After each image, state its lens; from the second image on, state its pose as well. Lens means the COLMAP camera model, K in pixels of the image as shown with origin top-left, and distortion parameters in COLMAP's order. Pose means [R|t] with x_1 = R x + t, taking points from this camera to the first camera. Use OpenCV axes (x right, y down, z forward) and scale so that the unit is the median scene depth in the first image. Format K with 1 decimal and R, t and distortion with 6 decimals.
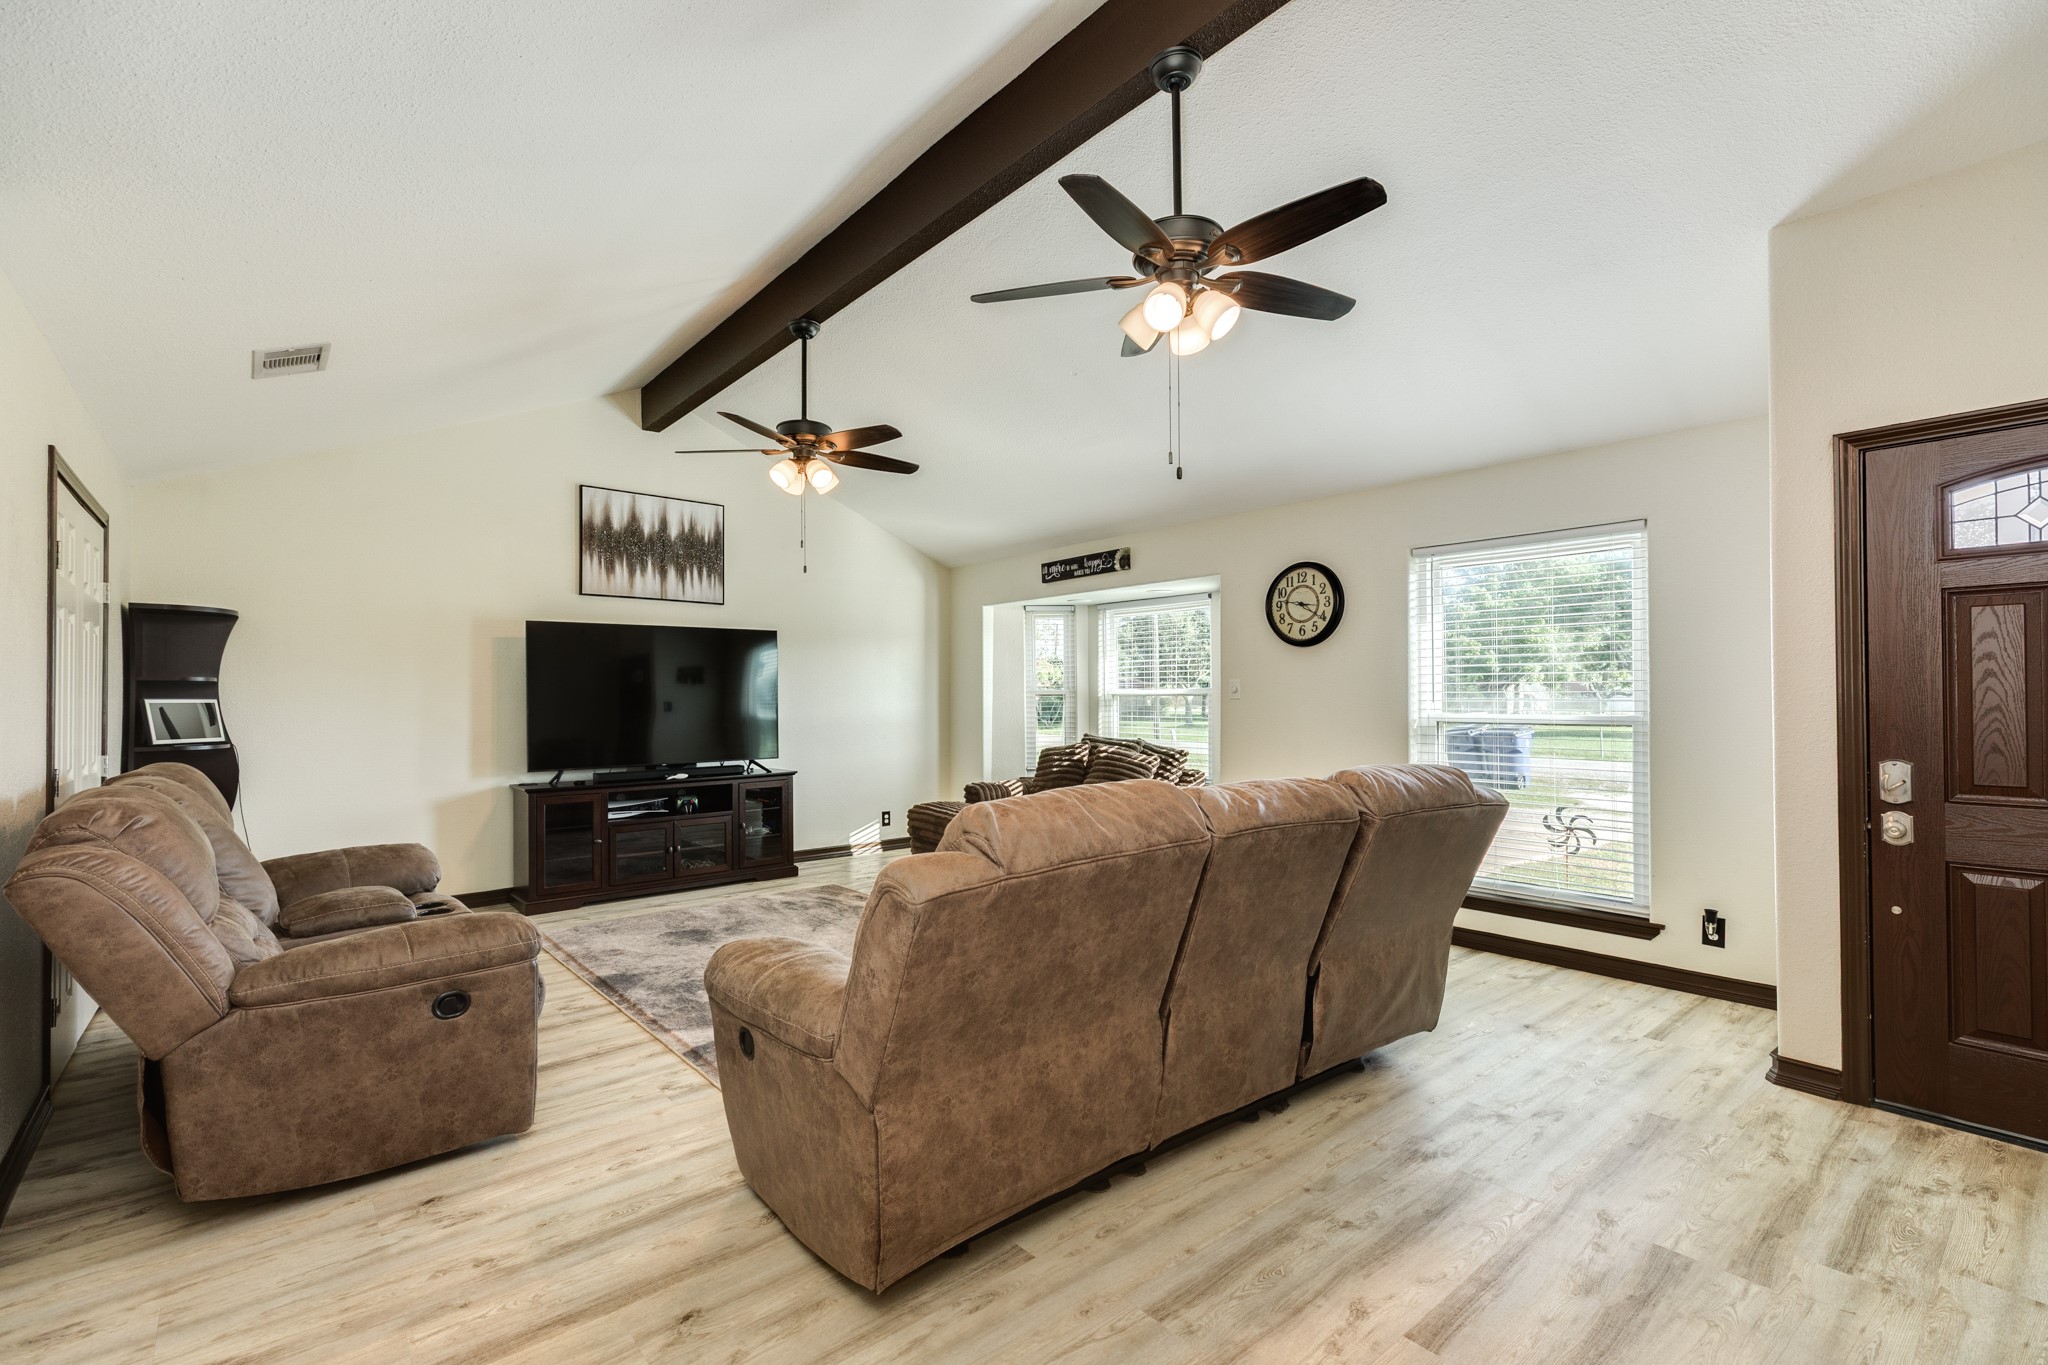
lens RADIAL K [[920.7, 0, 1024.0], [0, 920.7, 682.5], [0, 0, 1]] dist [0.002100, 0.000137]
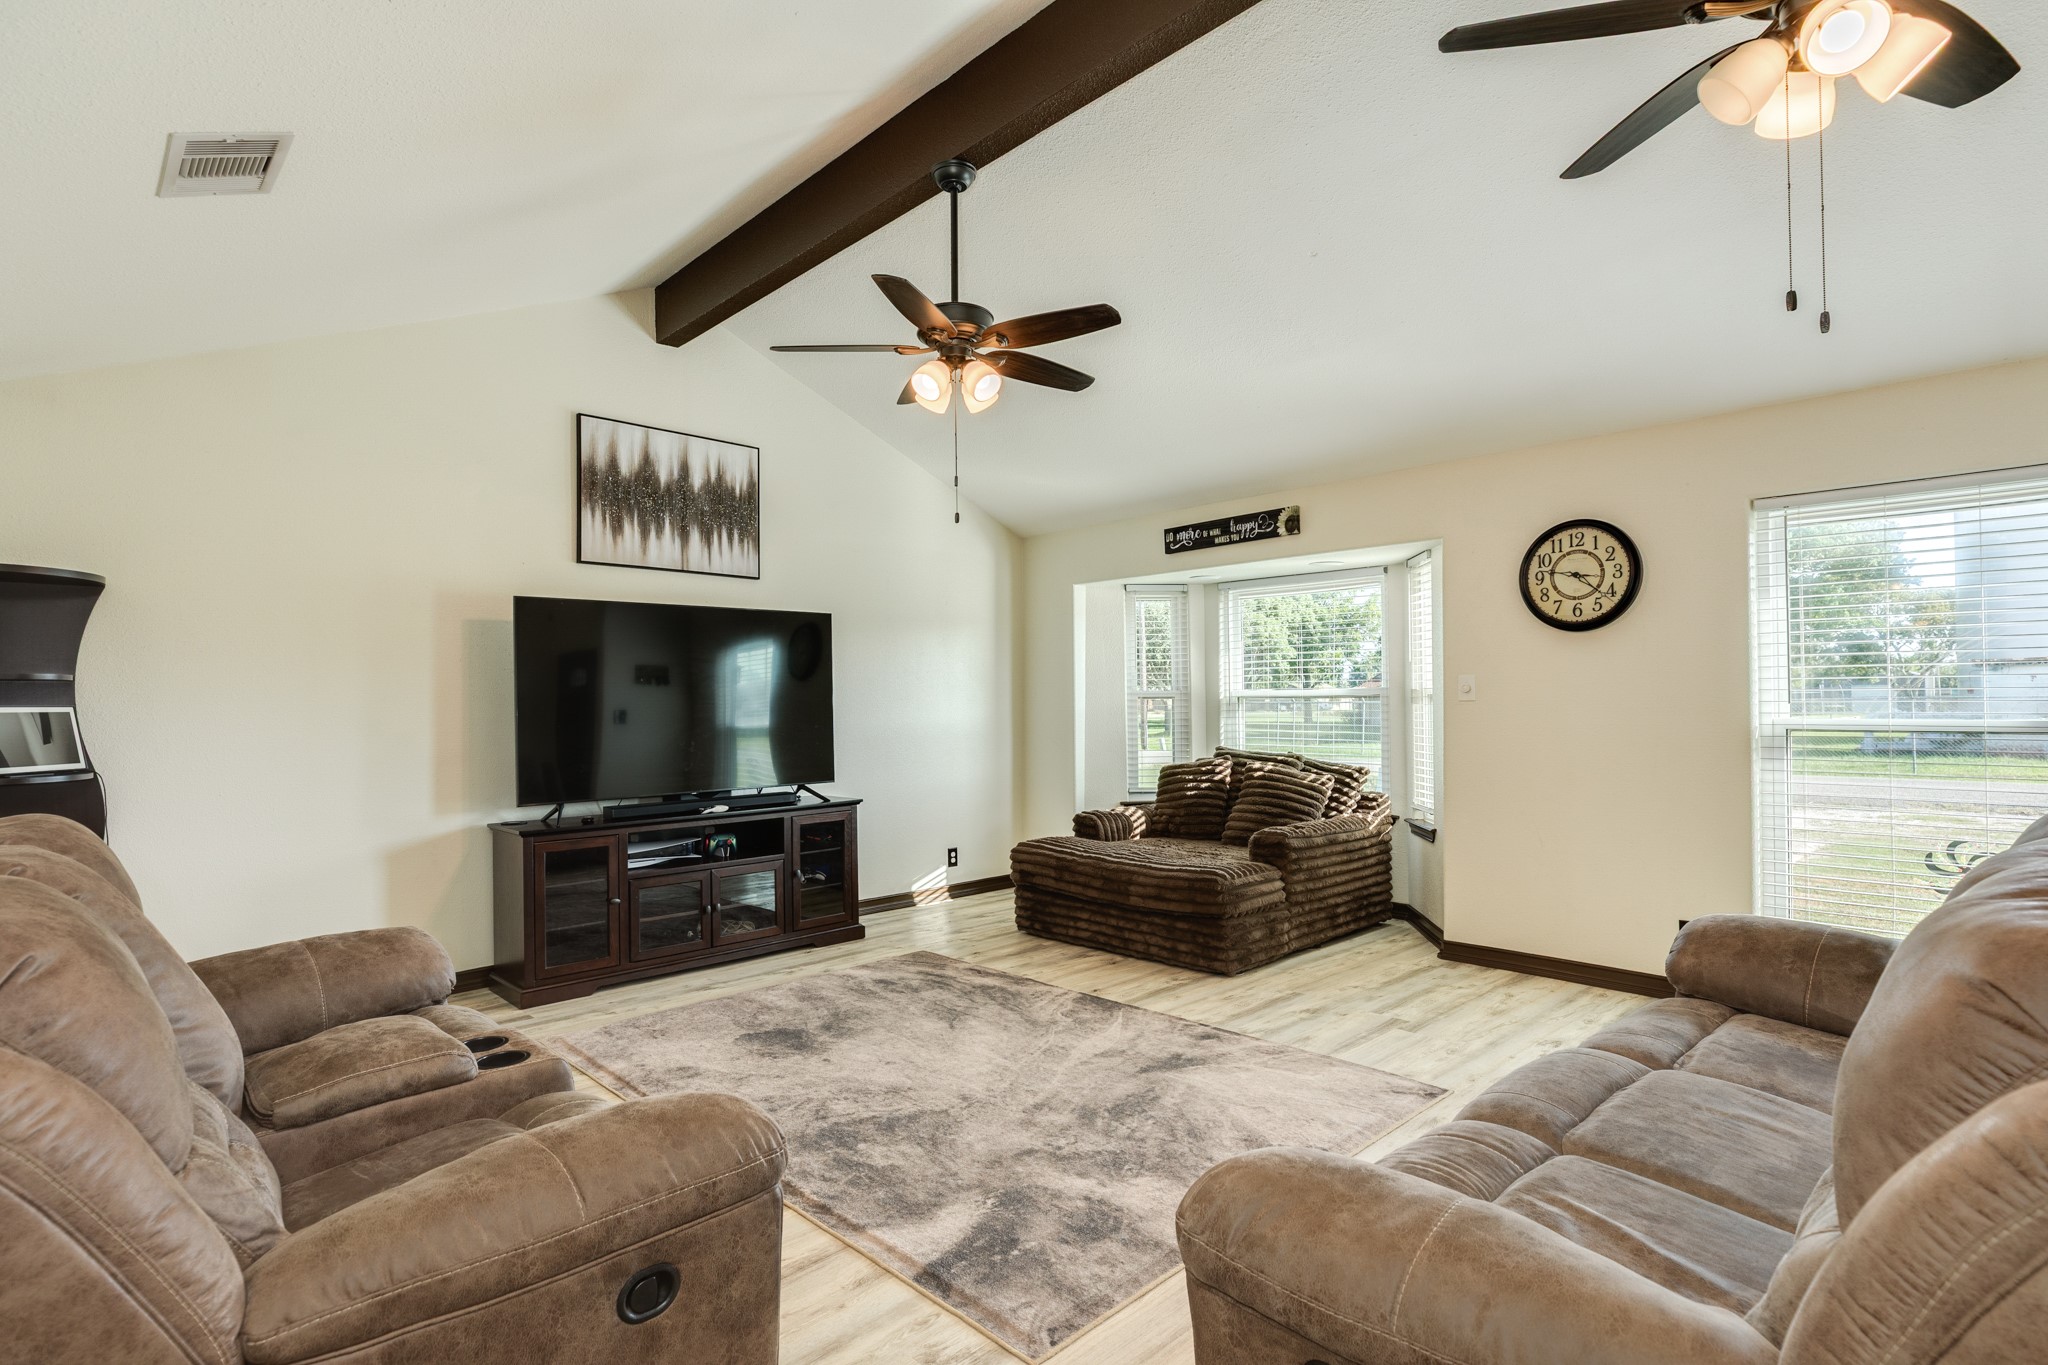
lens RADIAL K [[1022.3, 0, 1024.0], [0, 1022.3, 682.5], [0, 0, 1]] dist [-0.002622, -0.000131]
pose [[0.998058, -0.002998, 0.062213, -0.184052], [0.003219, 0.999989, -0.003466, 0.004281], [-0.062202, 0.003659, 0.998057, 0.171110]]
